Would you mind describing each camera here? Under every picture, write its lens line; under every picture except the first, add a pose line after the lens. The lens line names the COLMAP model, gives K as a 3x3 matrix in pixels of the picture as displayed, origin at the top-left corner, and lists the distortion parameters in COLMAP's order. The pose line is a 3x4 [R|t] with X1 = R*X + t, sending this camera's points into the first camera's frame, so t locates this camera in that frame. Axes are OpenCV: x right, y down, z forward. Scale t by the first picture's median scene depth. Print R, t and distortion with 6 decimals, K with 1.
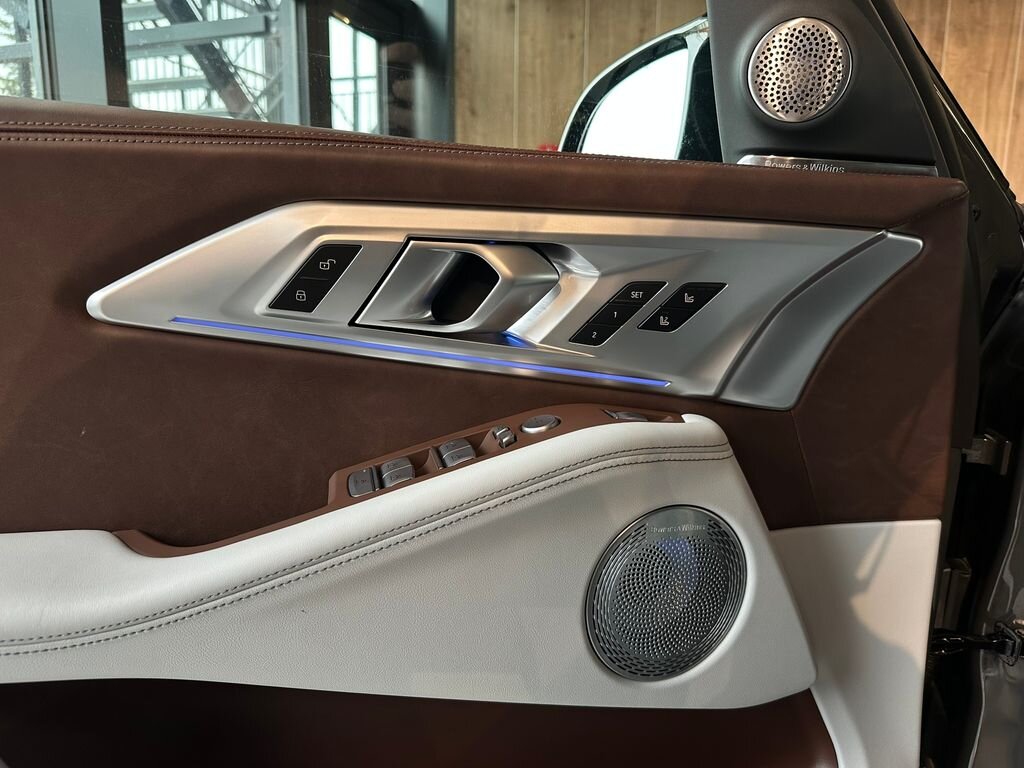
lens RADIAL K [[729.9, 0, 519.4], [0, 729.9, 383.2], [0, 0, 1]] dist [0.030623, -0.046908]
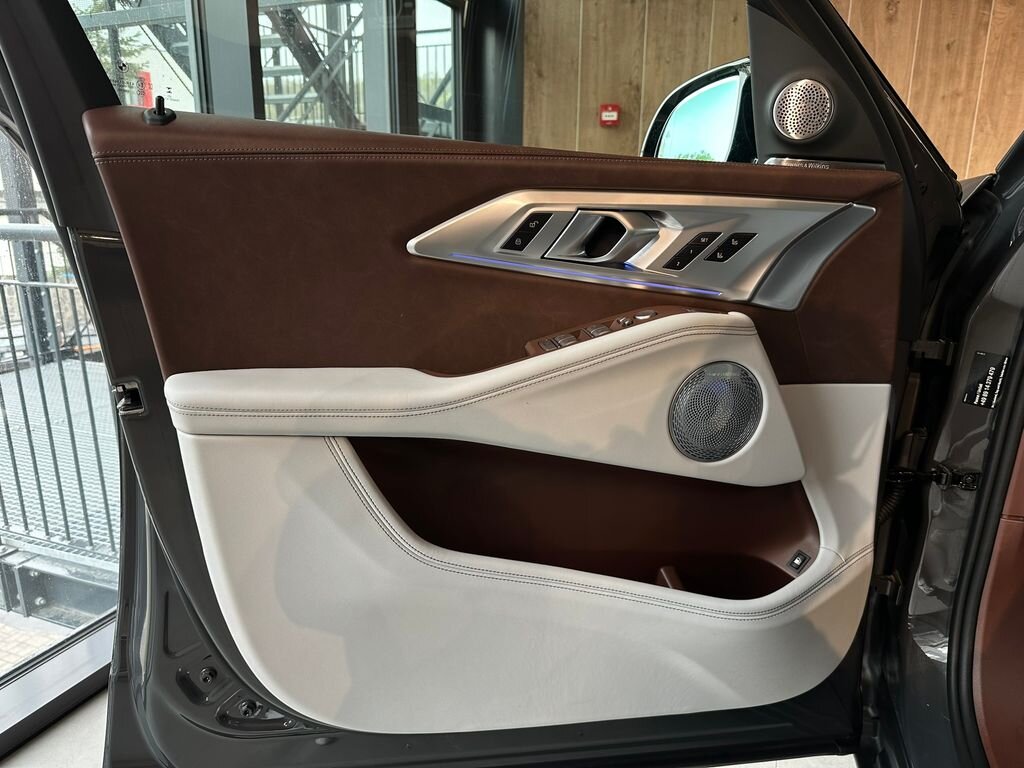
lens RADIAL K [[729.9, 0, 502.1], [0, 729.9, 390.3], [0, 0, 1]] dist [0.030623, -0.046908]
pose [[0.996844, 0.015245, -0.077908, -0.177800], [-0.009353, 0.997107, 0.075436, 0.108426], [0.078833, -0.074470, 0.994102, -0.802187]]
